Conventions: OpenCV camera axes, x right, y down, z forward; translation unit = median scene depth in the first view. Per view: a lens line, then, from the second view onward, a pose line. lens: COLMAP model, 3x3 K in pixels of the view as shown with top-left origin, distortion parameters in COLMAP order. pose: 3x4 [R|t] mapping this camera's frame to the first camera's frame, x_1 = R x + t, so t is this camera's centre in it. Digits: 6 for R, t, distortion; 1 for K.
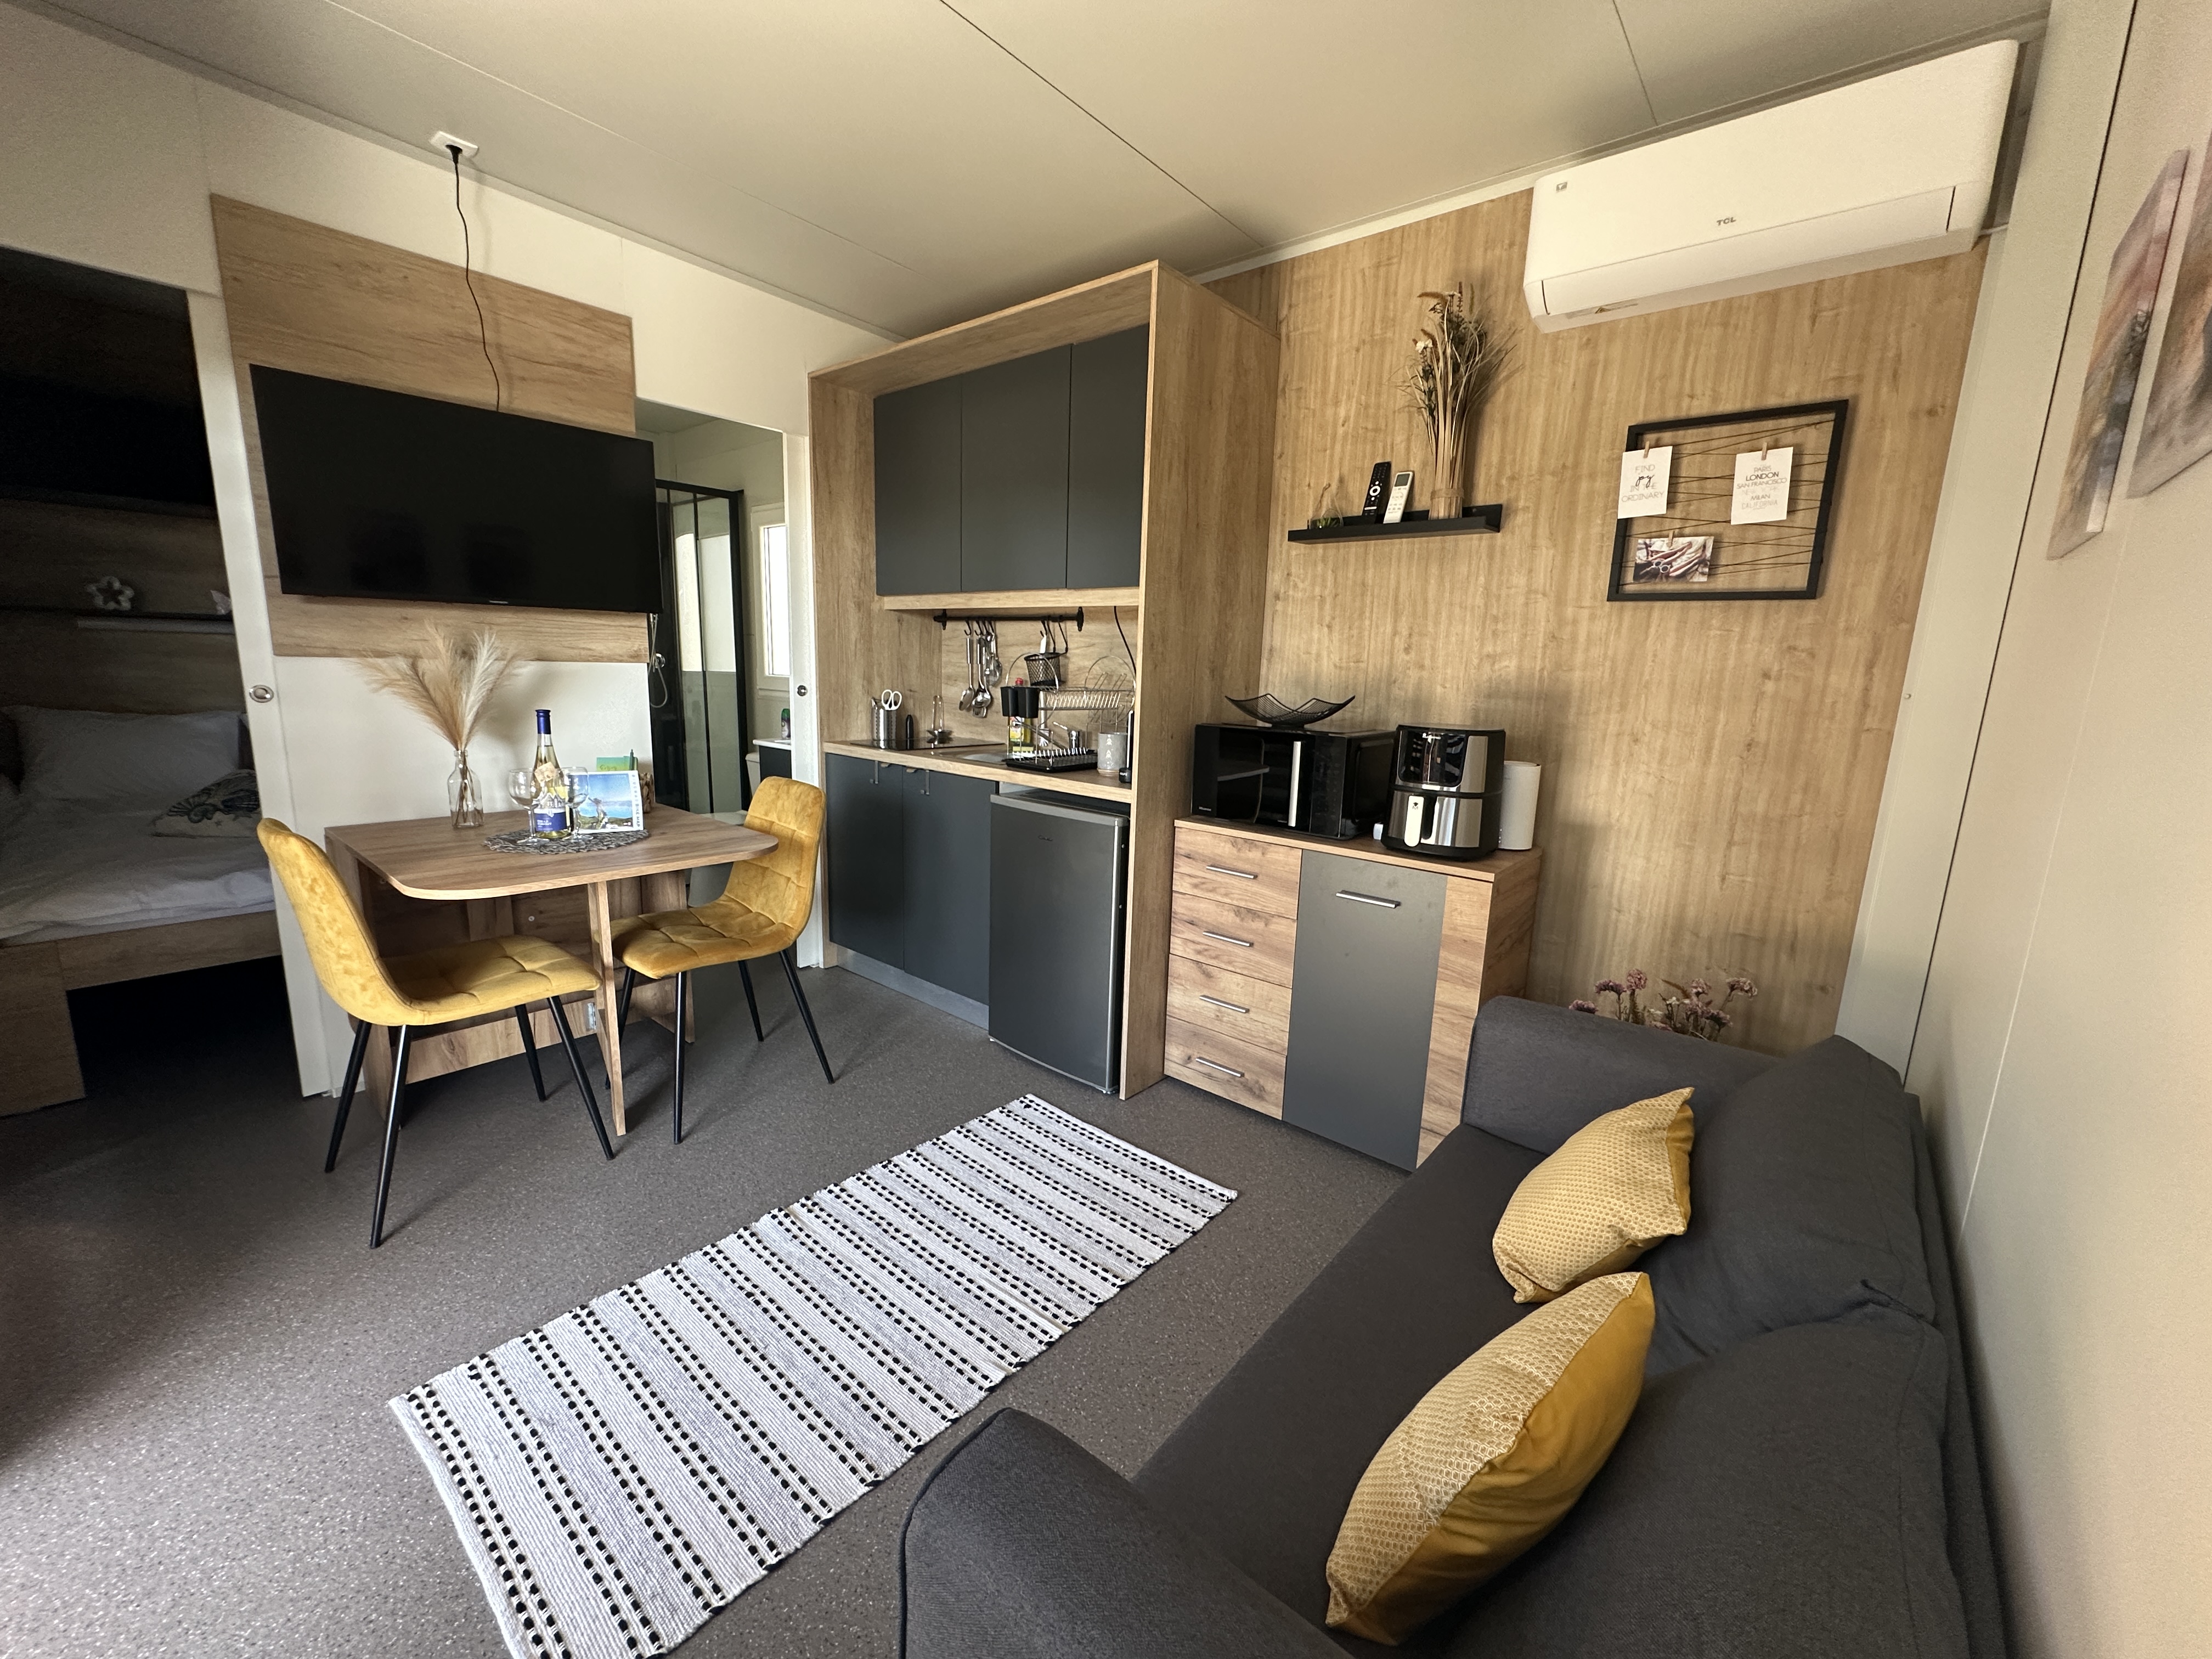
lens RADIAL K [[879.9, 0, 1108.0], [0, 879.9, 824.0], [0, 0, 1]] dist [-0.004071, 0.000769]
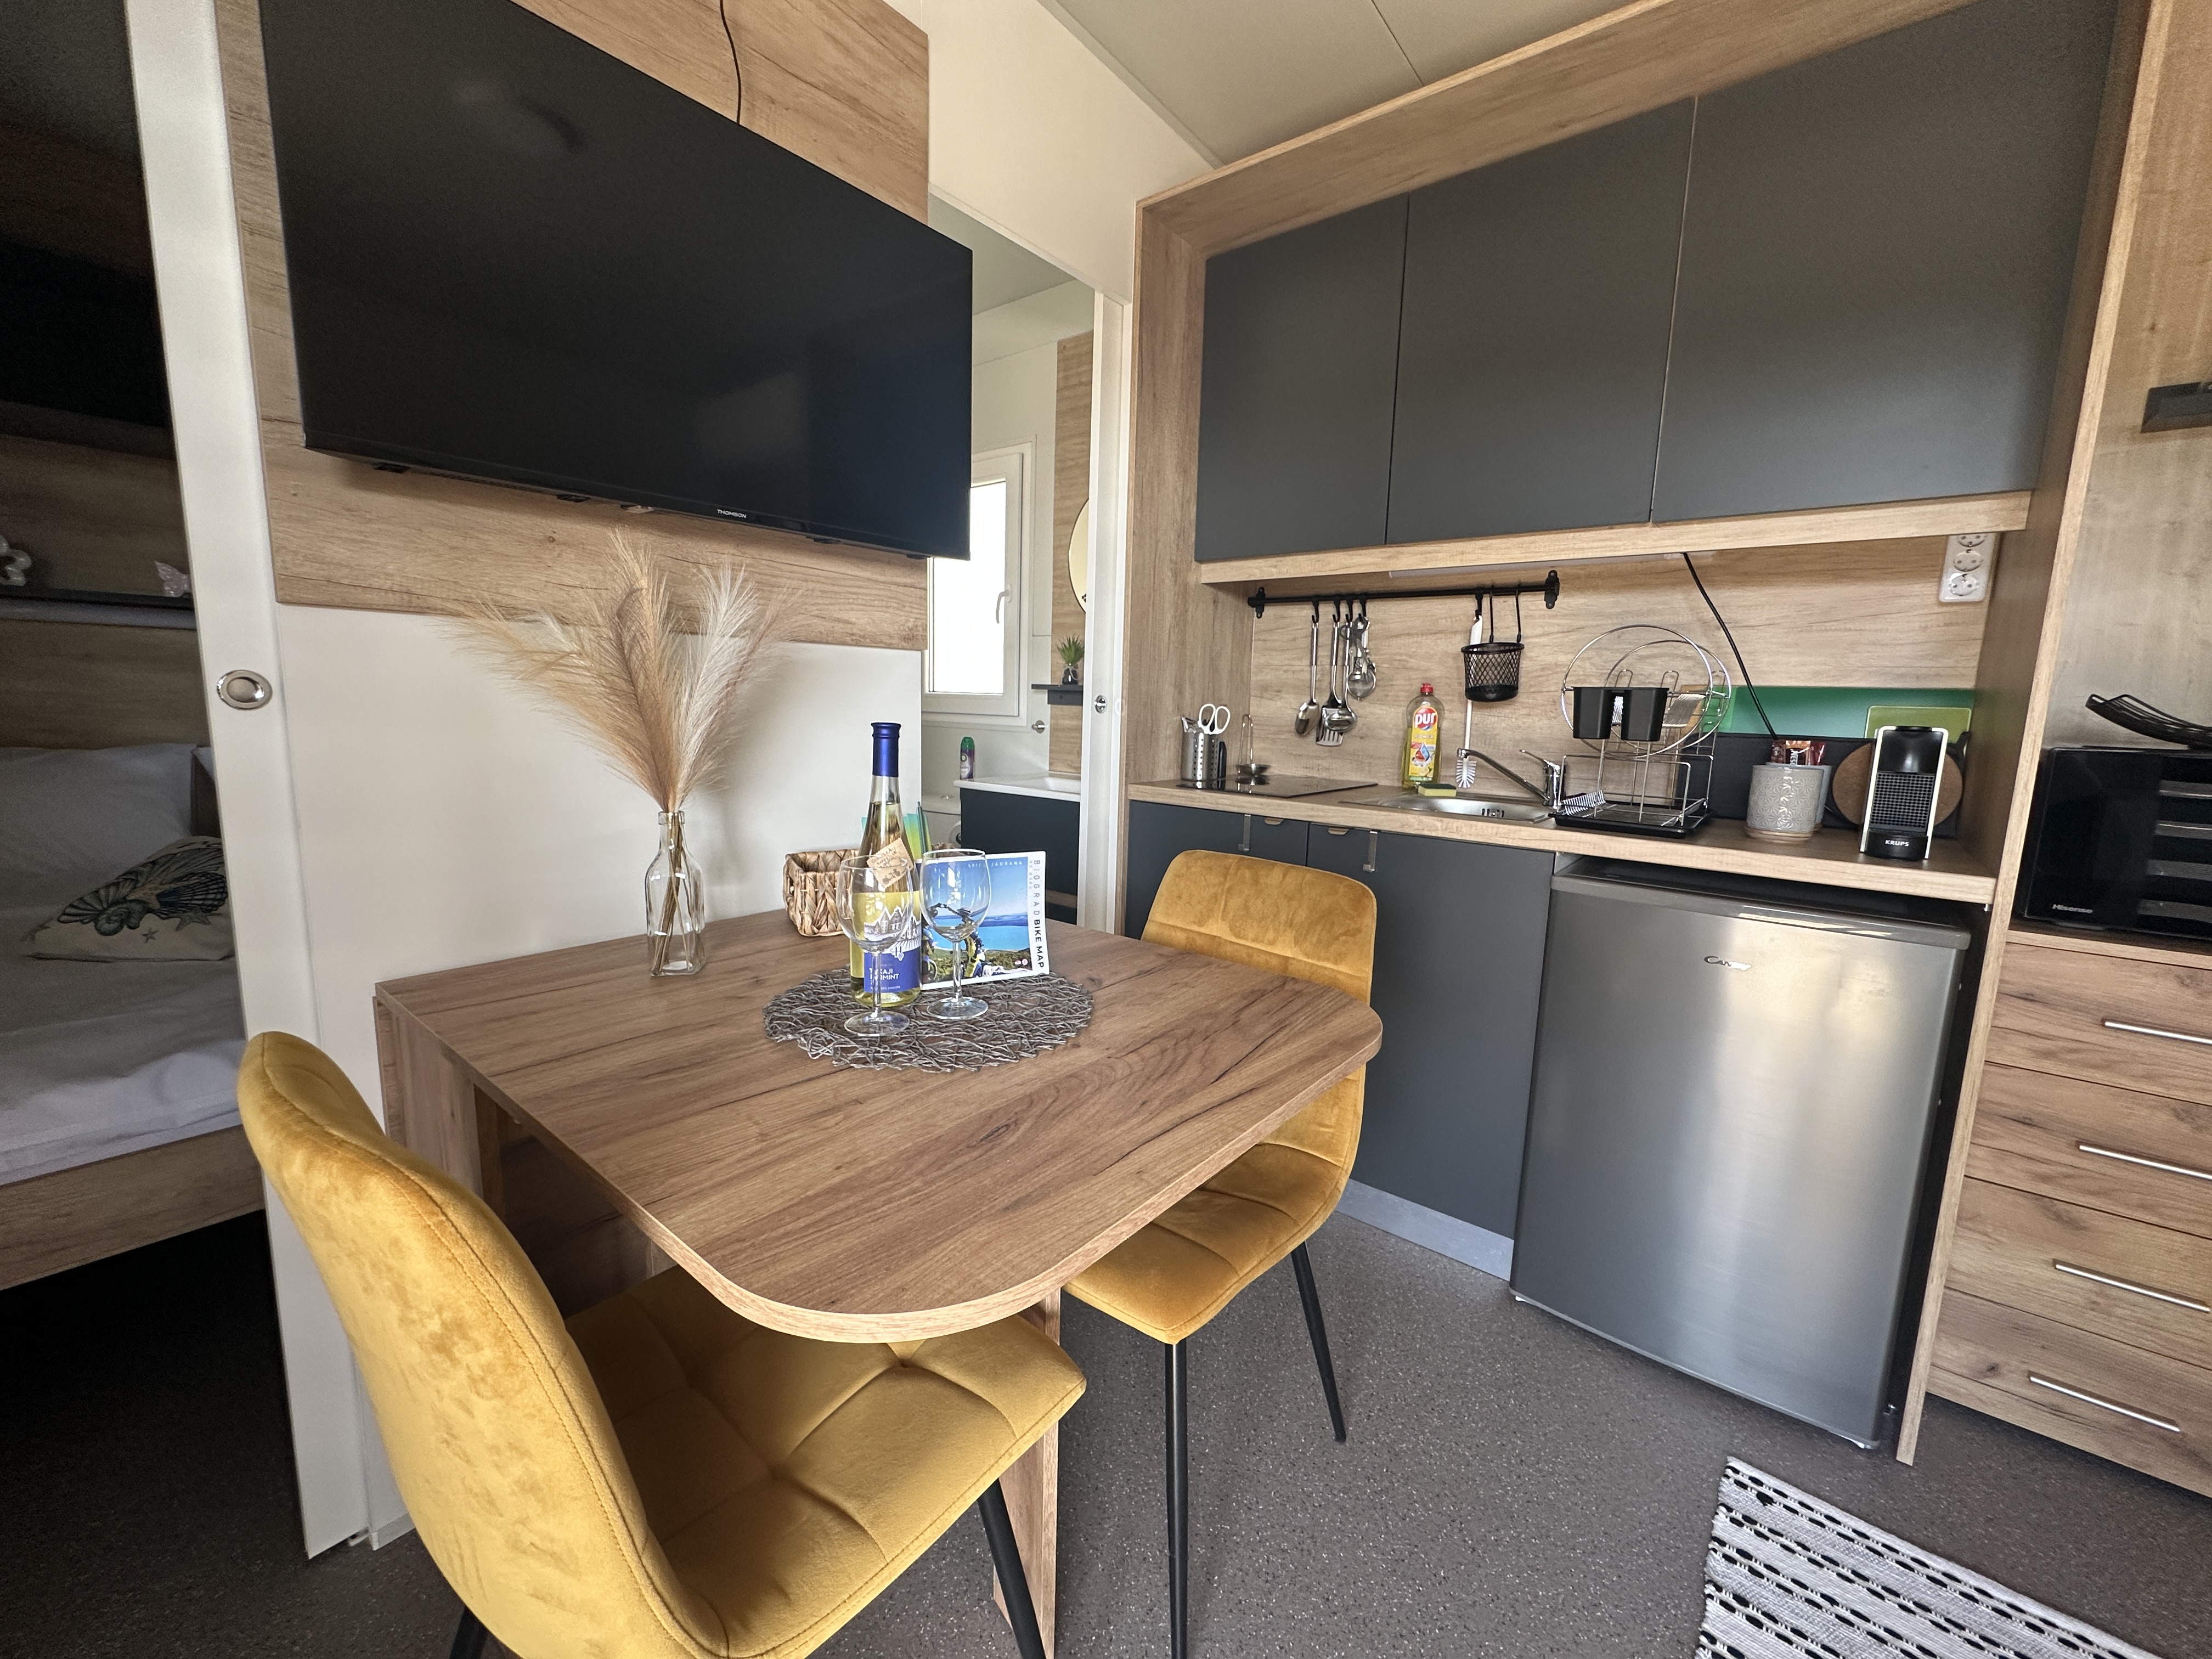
lens RADIAL K [[879.9, 0, 1107.0], [0, 879.9, 823.9], [0, 0, 1]] dist [-0.004071, 0.000769]
pose [[0.999614, -0.008657, 0.026385, -0.488977], [0.009678, 0.999199, -0.038818, -0.054090], [-0.026028, 0.039059, 0.998898, 0.494939]]
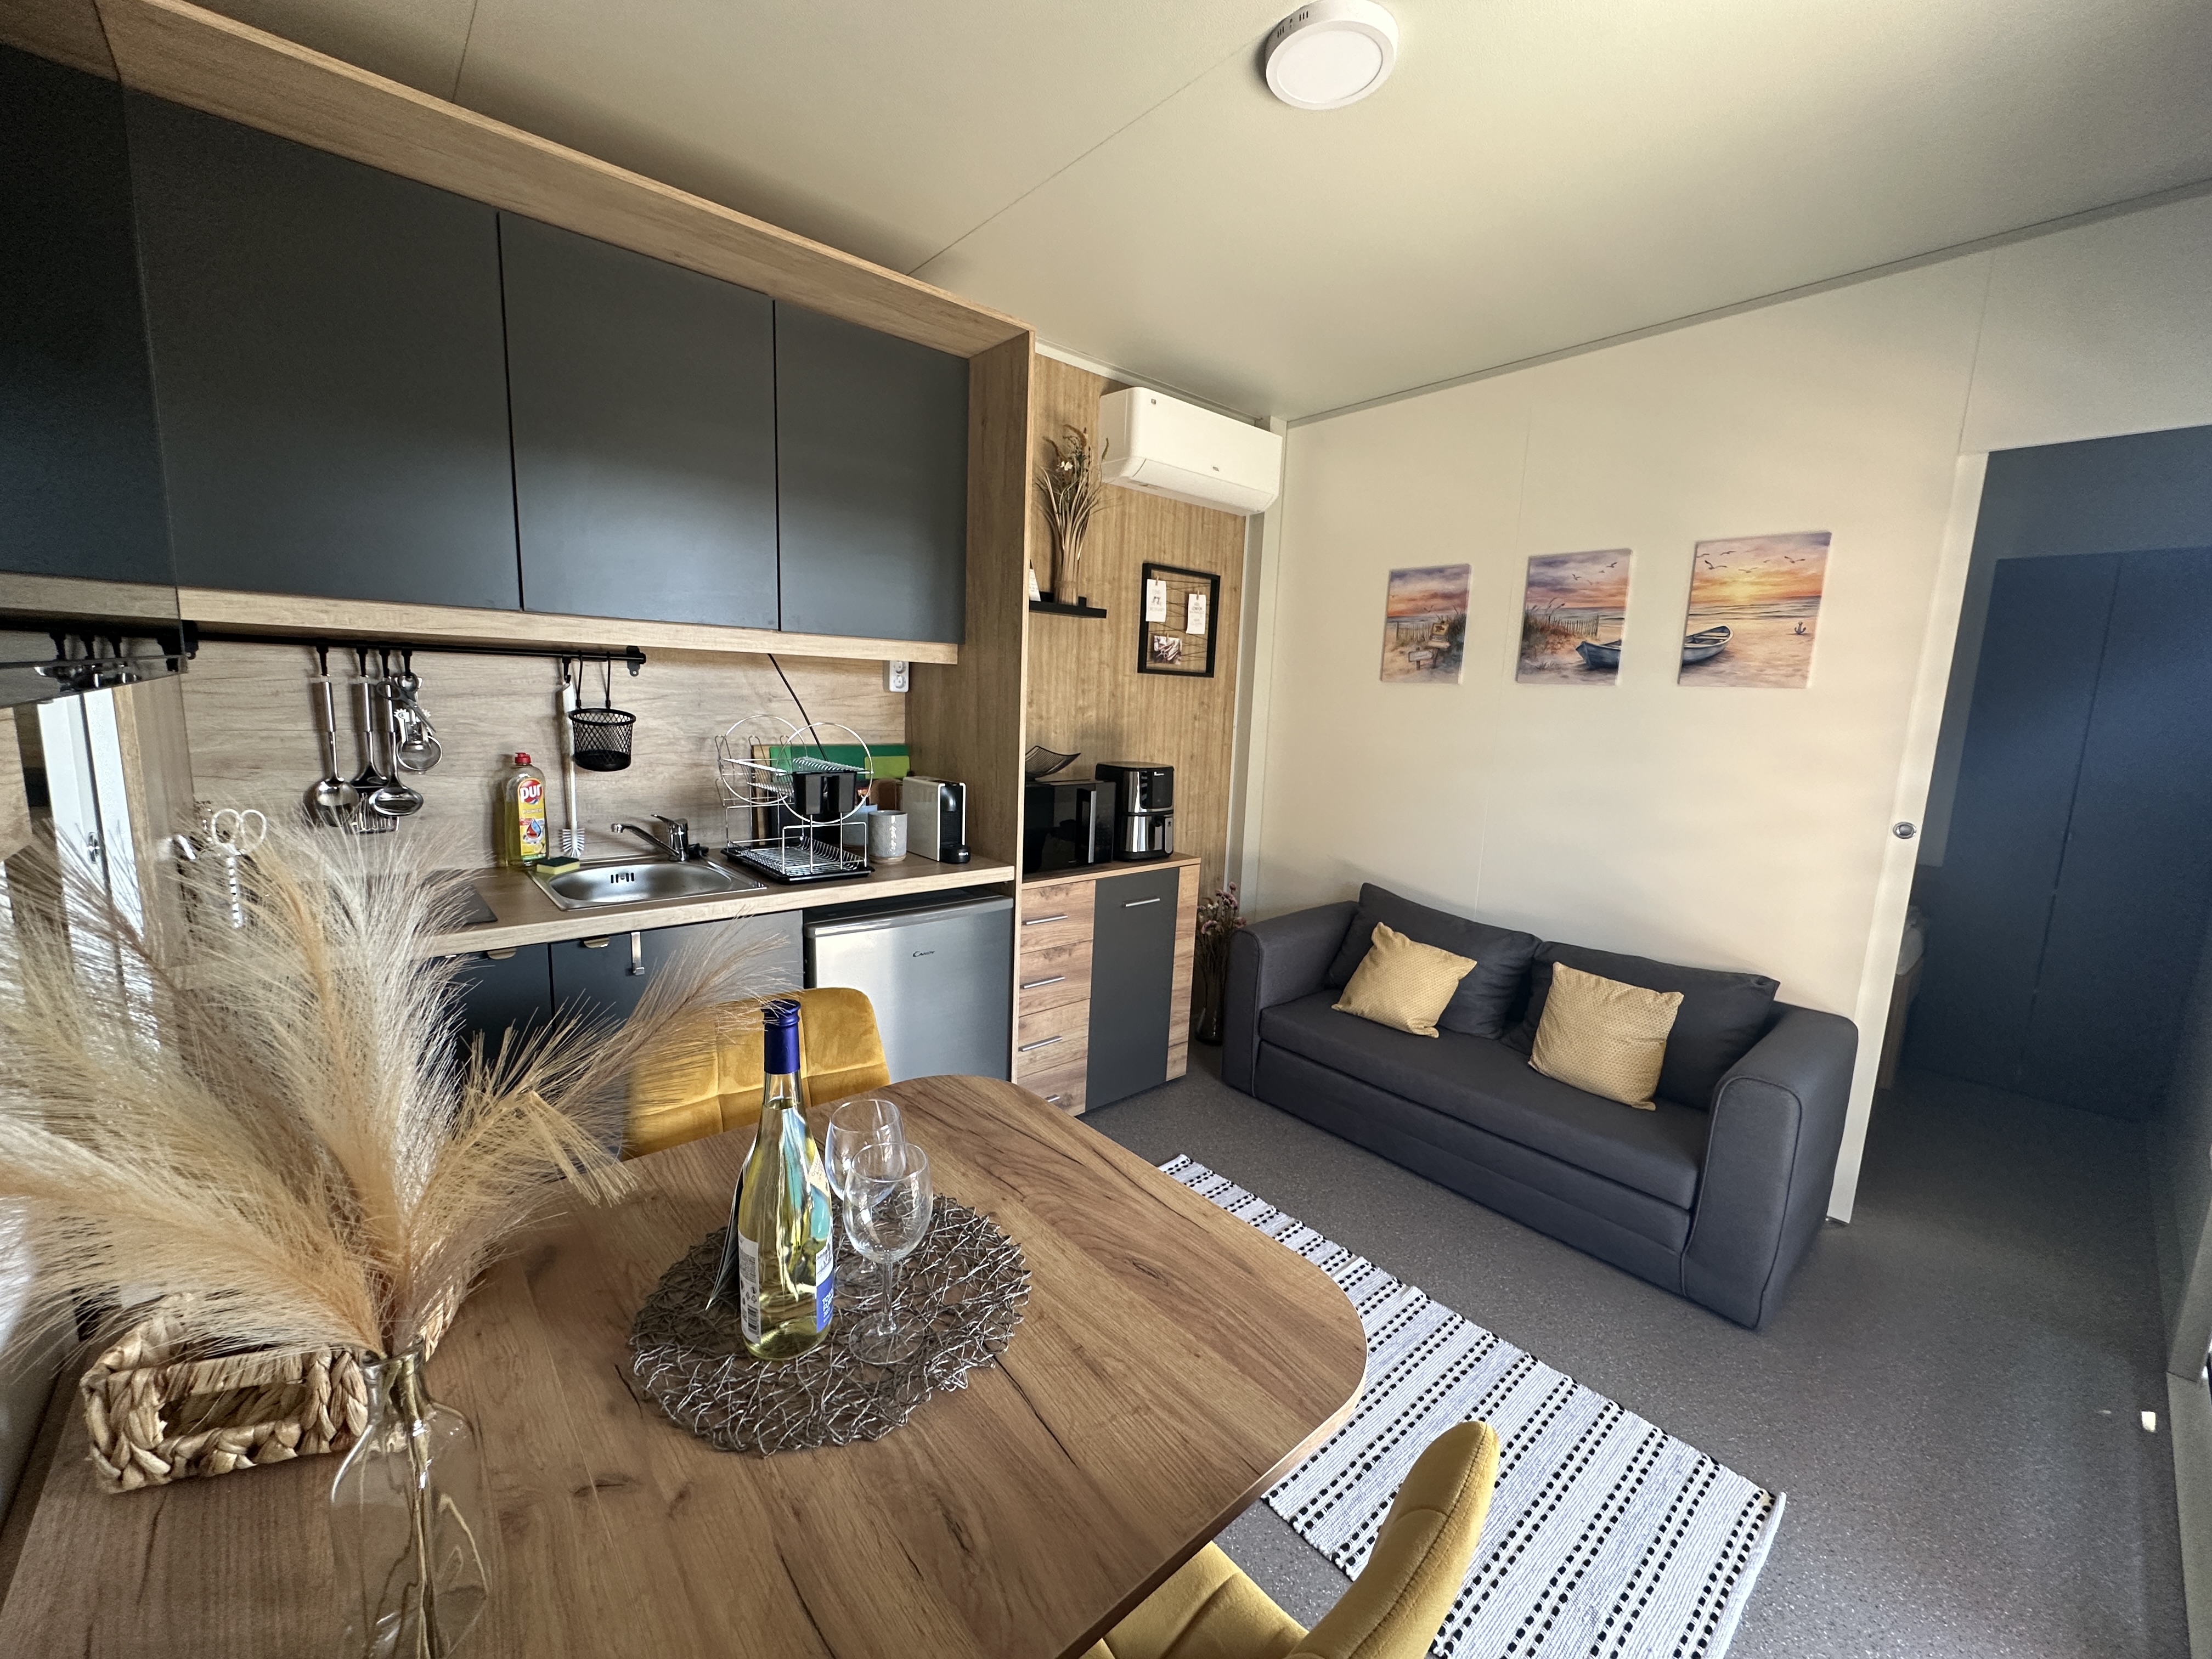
lens RADIAL K [[879.9, 0, 1100.1], [0, 879.9, 823.4], [0, 0, 1]] dist [-0.004071, 0.000769]
pose [[0.150626, -0.176482, 0.972711, -0.855899], [0.146489, 0.977059, 0.154587, -0.212013], [-0.977677, 0.119207, 0.173023, 0.723525]]
